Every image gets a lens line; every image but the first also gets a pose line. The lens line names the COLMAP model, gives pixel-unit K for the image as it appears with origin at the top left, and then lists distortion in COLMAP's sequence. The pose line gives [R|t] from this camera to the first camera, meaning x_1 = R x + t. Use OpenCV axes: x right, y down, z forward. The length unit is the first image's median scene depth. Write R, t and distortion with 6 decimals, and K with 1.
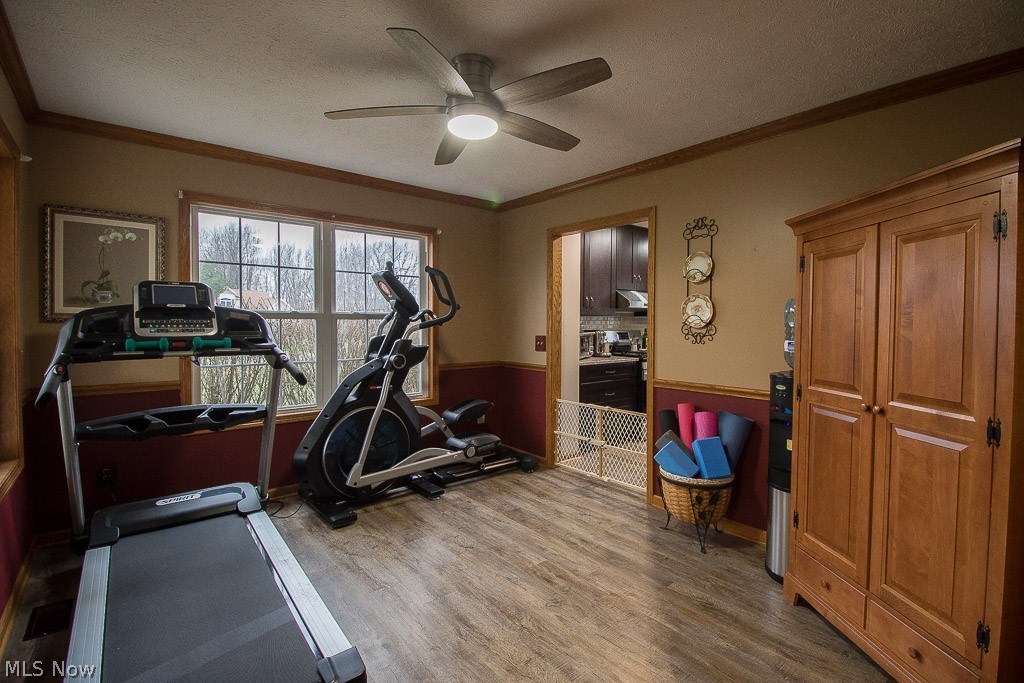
lens RADIAL K [[465.4, 0, 512.0], [0, 465.4, 341.5], [0, 0, 1]] dist [0.000687, -0.014113]
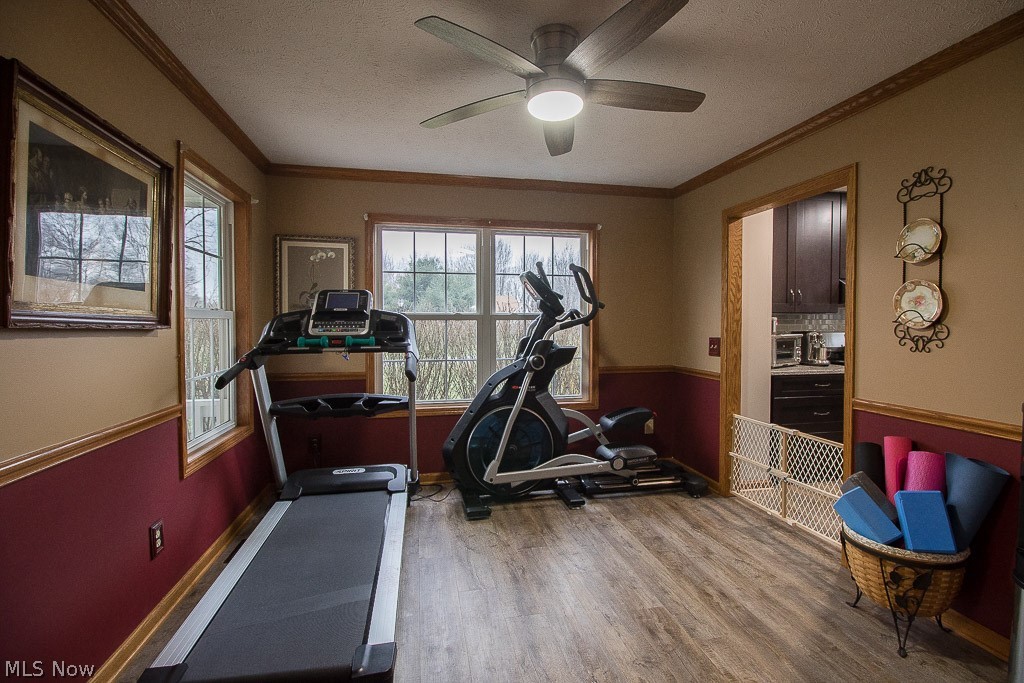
lens RADIAL K [[465.4, 0, 512.0], [0, 465.4, 341.5], [0, 0, 1]] dist [0.000687, -0.014113]
pose [[0.884909, 0.014050, -0.465553, 0.177940], [-0.014602, 0.999890, 0.002421, -0.003357], [0.465536, 0.004656, 0.885017, 0.109435]]
